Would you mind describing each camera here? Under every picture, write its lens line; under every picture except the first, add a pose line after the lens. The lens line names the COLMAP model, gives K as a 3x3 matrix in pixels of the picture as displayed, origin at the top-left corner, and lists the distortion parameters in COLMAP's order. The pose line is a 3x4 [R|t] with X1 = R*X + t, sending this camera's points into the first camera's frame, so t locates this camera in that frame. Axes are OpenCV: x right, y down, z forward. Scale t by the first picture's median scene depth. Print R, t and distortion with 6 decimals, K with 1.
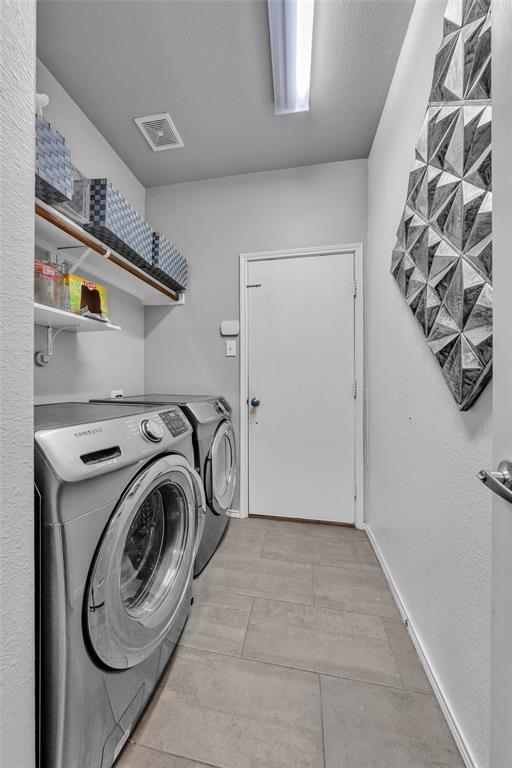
lens RADIAL K [[260.6, 0, 256.0], [0, 260.6, 384.0], [0, 0, 1]] dist [-0.002714, -0.000121]
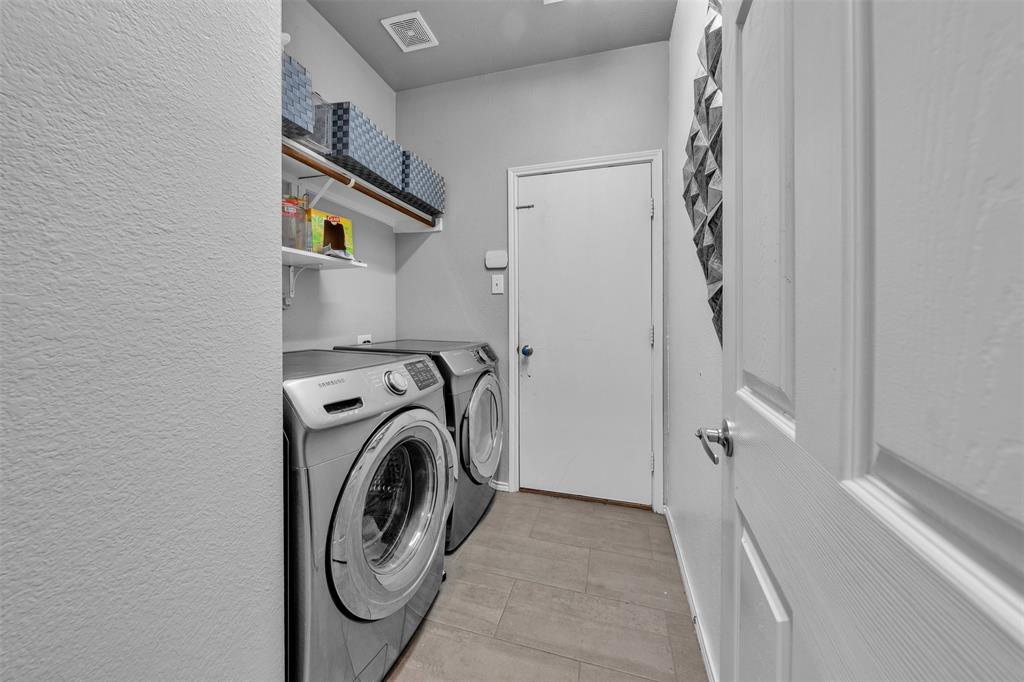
lens RADIAL K [[359.1, 0, 517.8], [0, 359.1, 327.7], [0, 0, 1]] dist [0.000283, 0.000074]
pose [[0.995041, 0.004629, -0.099359, 0.115712], [-0.003009, 0.999860, 0.016453, -0.028249], [0.099421, -0.016072, 0.994916, -0.167947]]
